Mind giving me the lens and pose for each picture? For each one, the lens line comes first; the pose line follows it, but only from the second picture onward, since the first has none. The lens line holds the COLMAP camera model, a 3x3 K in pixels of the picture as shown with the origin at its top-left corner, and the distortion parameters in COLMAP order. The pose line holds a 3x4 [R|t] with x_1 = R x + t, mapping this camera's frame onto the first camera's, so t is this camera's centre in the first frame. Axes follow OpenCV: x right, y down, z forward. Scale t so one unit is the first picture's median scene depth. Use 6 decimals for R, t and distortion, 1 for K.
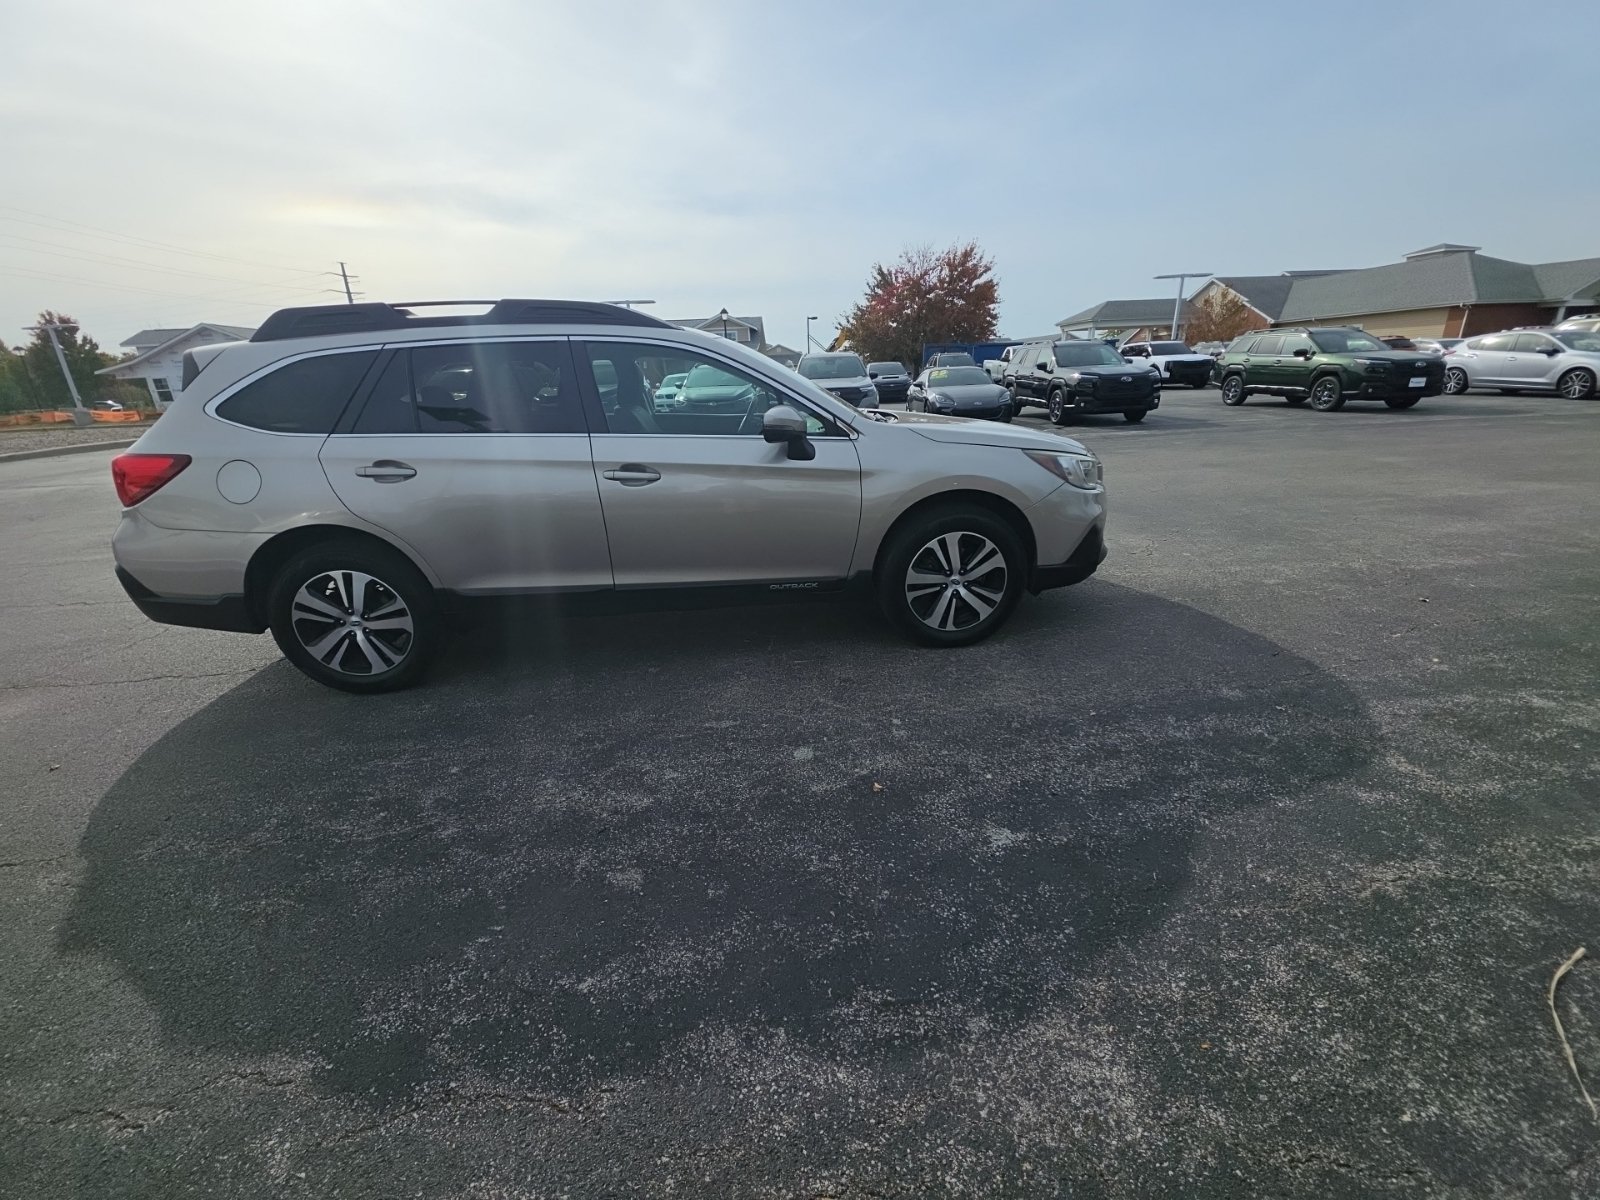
lens RADIAL K [[632.2, 0, 802.3], [0, 632.2, 600.7], [0, 0, 1]] dist [0.020926, -0.010899]
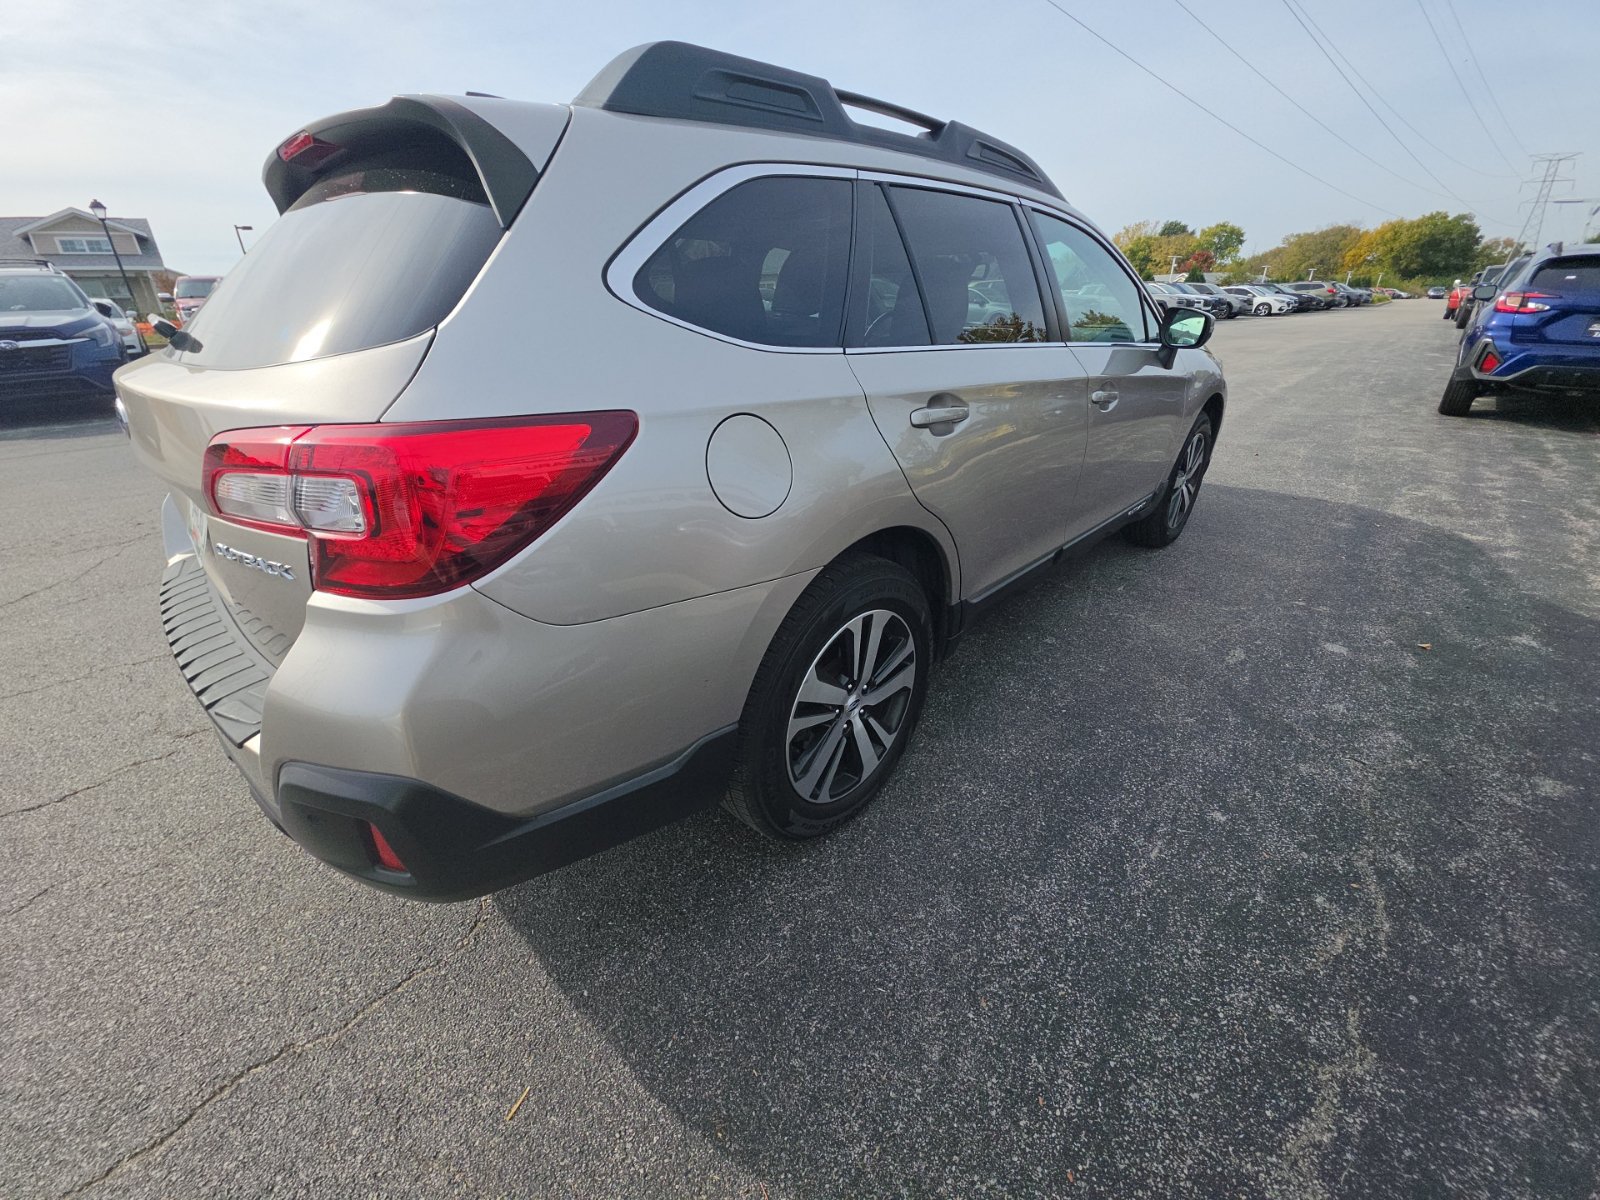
lens RADIAL K [[633.9, 0, 800.0], [0, 633.9, 600.0], [0, 0, 1]] dist [0.021094, -0.010963]
pose [[0.748265, -0.255083, 0.612399, -1.350365], [0.208391, 0.966773, 0.148066, -0.184478], [-0.629820, 0.016825, 0.776559, 0.776337]]
